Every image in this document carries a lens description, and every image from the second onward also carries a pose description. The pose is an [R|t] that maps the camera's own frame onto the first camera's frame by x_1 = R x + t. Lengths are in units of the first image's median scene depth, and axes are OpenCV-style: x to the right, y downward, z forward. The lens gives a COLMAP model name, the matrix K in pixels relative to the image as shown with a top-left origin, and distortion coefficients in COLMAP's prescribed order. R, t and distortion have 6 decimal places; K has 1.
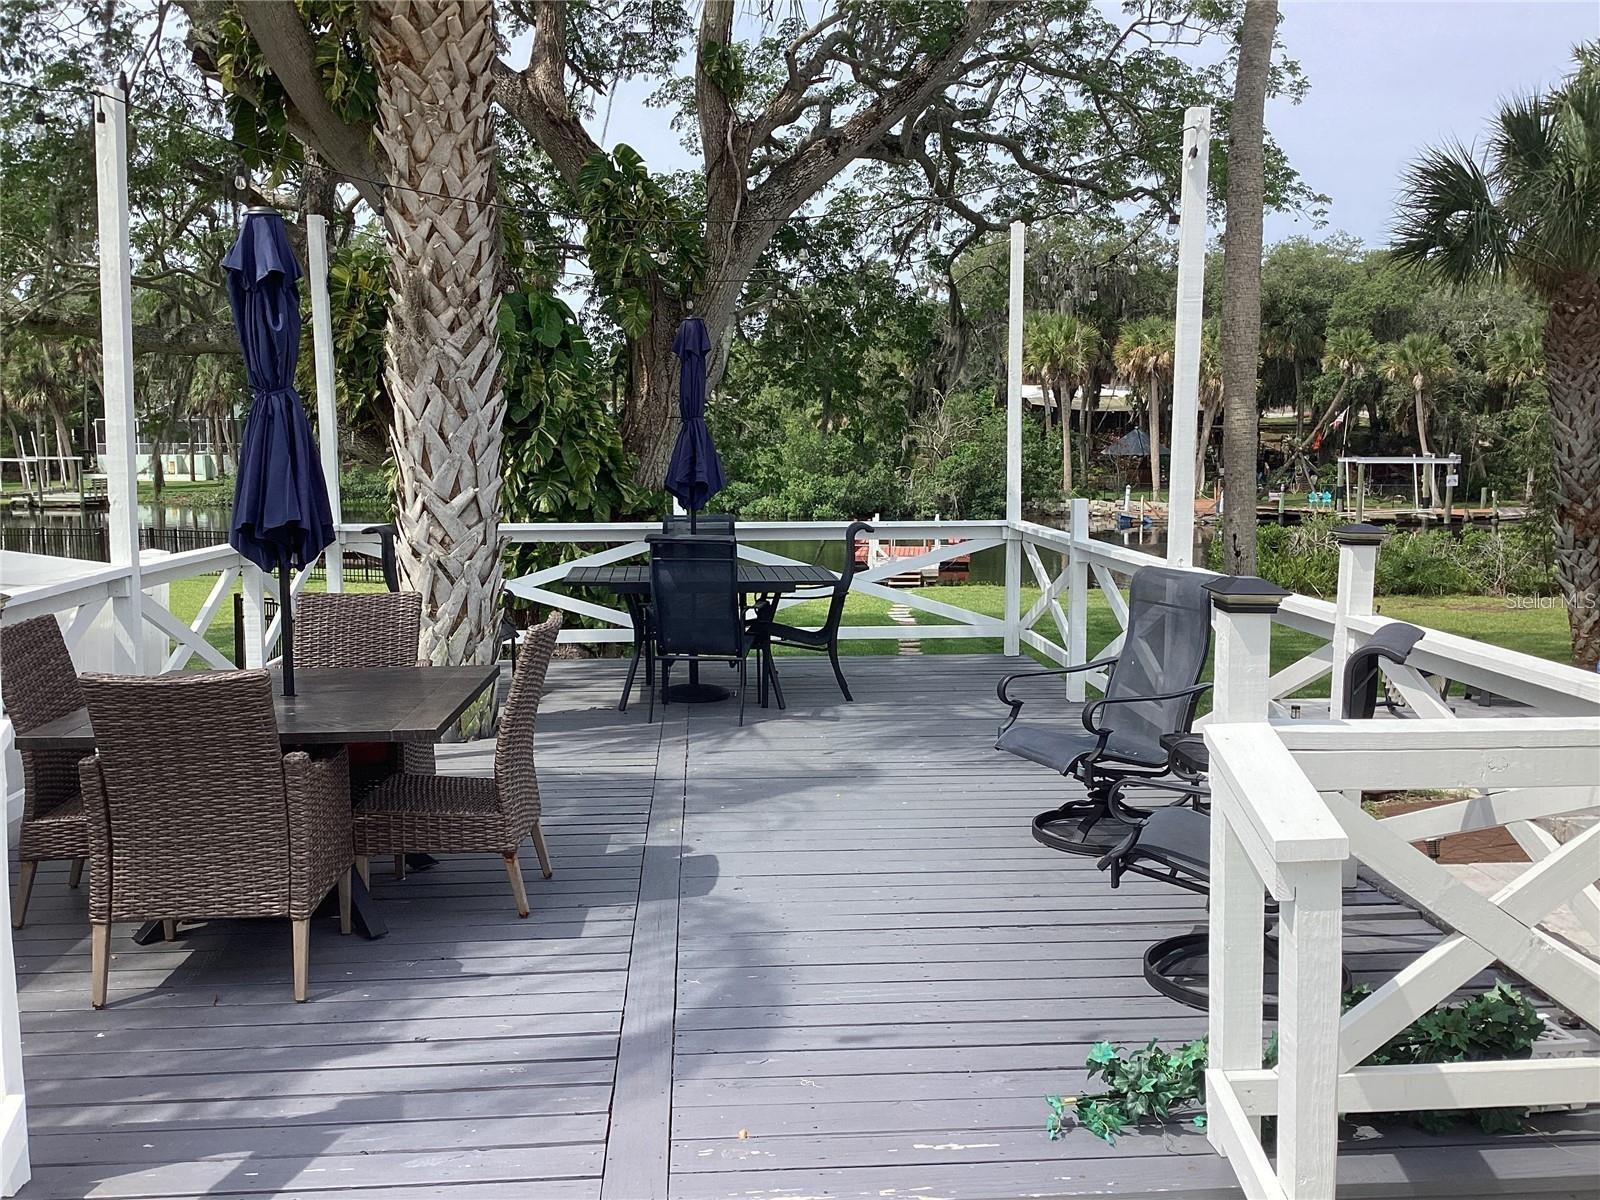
lens RADIAL K [[1444.0, 0, 812.3], [0, 1444.0, 579.8], [0, 0, 1]] dist [0.150743, -0.233906]
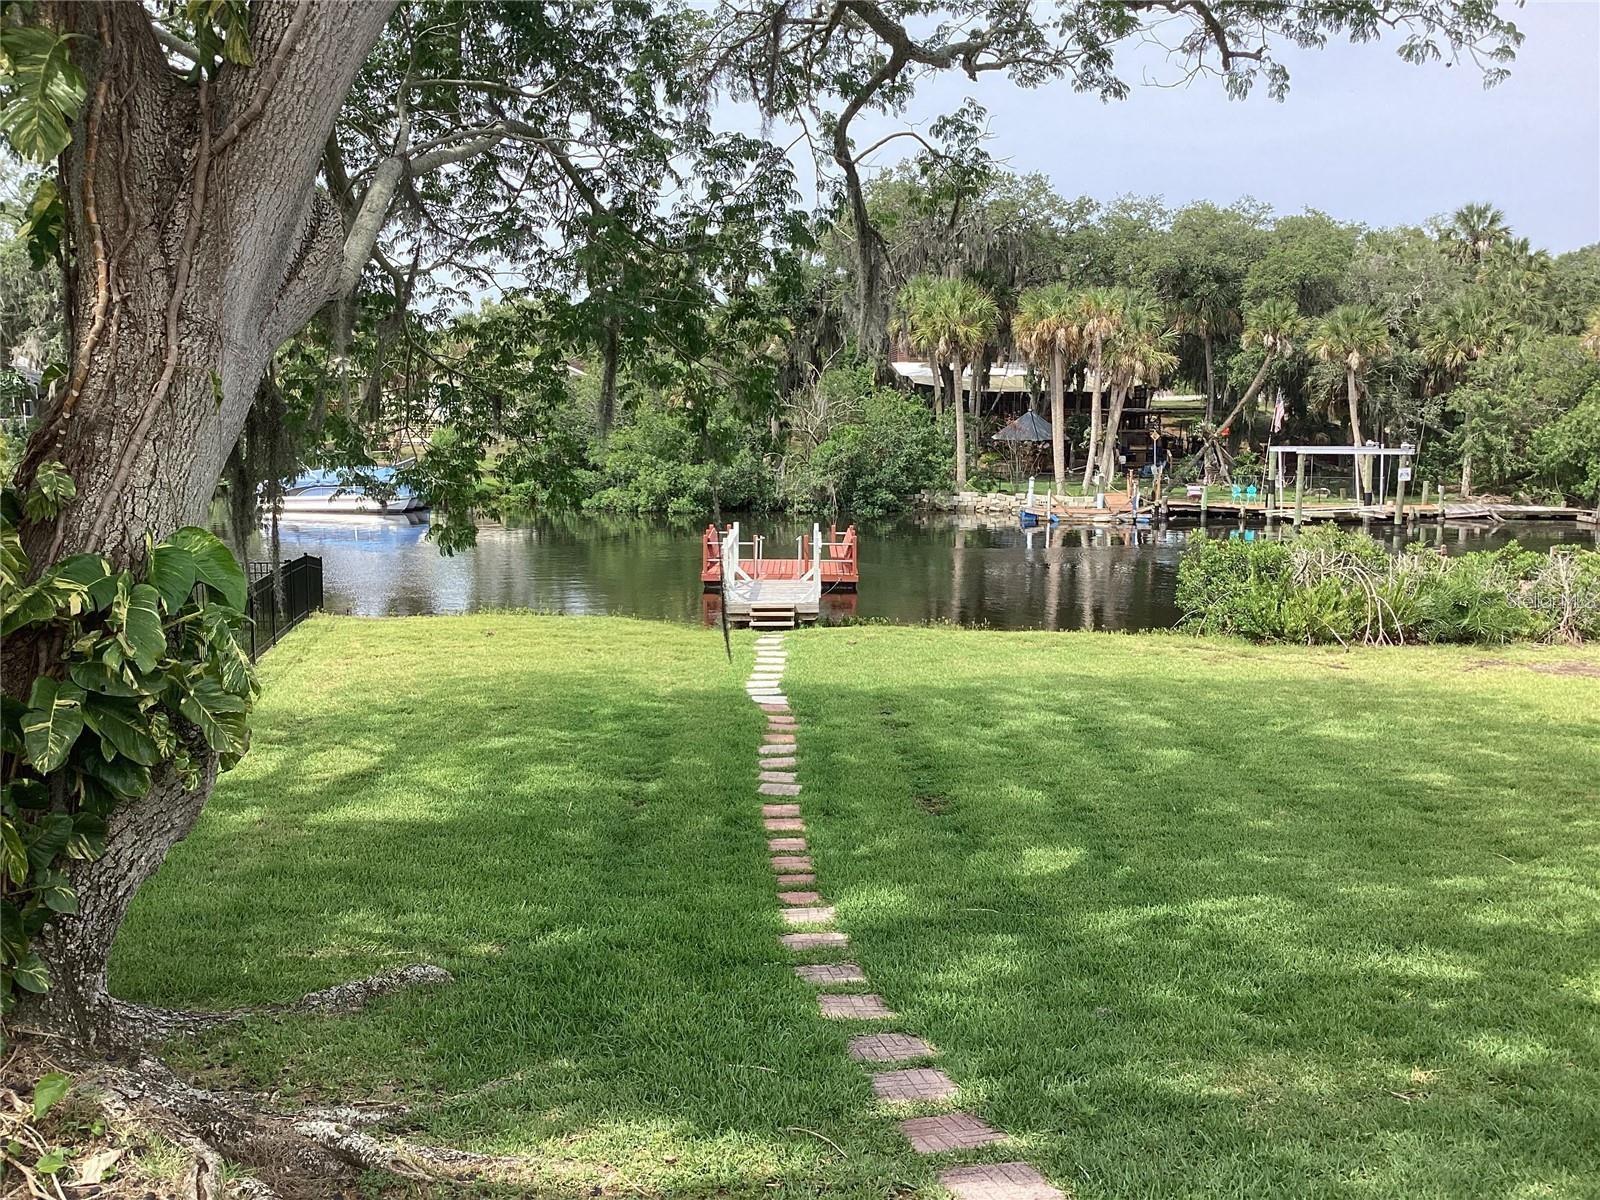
lens RADIAL K [[1451.3, 0, 800.0], [0, 1451.3, 600.0], [0, 0, 1]] dist [0.132557, -0.242861]
pose [[0.996821, -0.003277, 0.079602, 0.009839], [0.001151, 0.999642, 0.026737, -0.014373], [-0.079661, -0.026560, 0.996468, 0.137991]]
